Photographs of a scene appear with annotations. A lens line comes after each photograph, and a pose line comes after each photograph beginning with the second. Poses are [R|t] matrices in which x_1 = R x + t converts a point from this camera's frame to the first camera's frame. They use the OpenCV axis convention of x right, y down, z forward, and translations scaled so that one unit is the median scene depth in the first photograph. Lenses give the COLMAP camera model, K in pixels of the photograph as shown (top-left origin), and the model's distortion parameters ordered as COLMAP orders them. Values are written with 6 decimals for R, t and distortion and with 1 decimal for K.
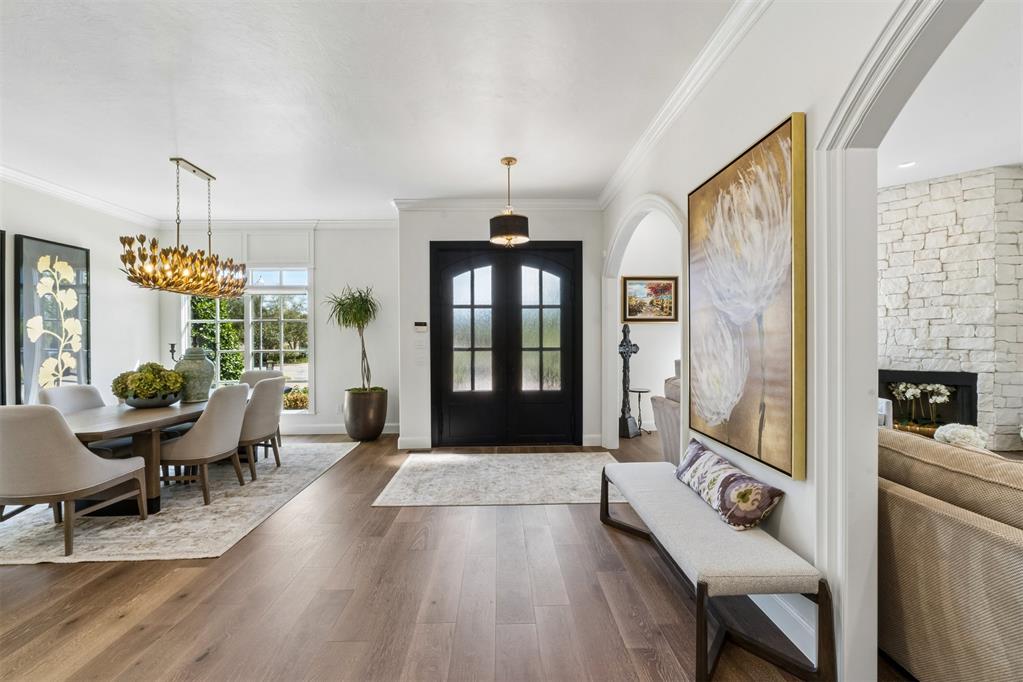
lens RADIAL K [[429.1, 0, 521.0], [0, 429.1, 339.0], [0, 0, 1]] dist [0.001098, -0.000432]
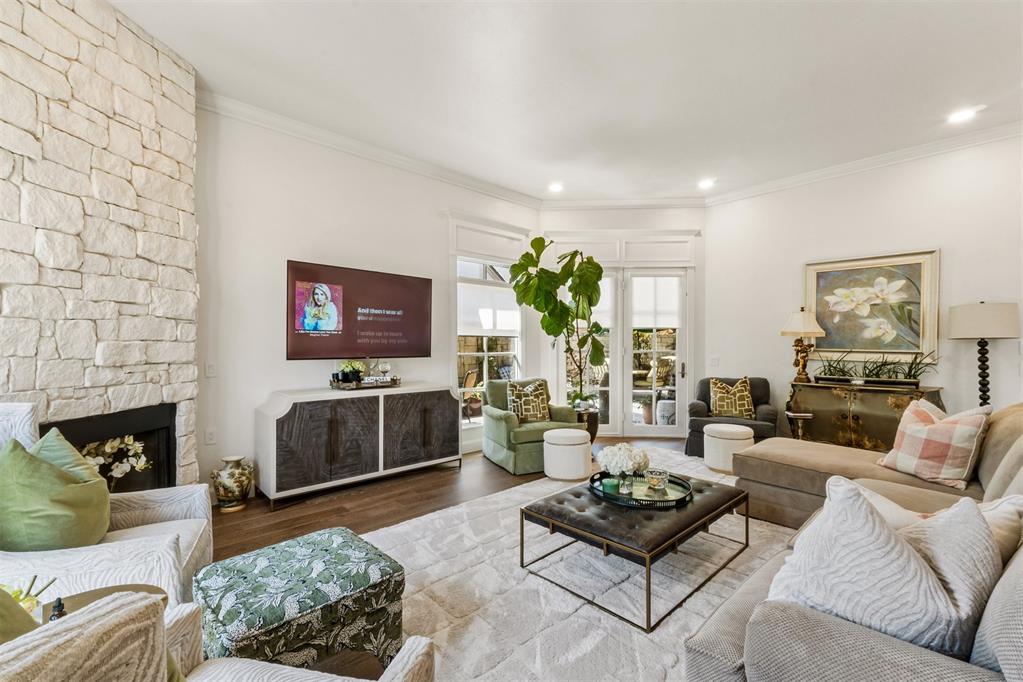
lens RADIAL K [[429.1, 0, 520.4], [0, 429.1, 348.1], [0, 0, 1]] dist [0.001098, -0.000432]
pose [[-0.663768, -0.001404, 0.747938, 0.303889], [0.007011, 0.999943, 0.008100, 0.003552], [-0.747906, 0.010620, -0.663720, 0.997915]]
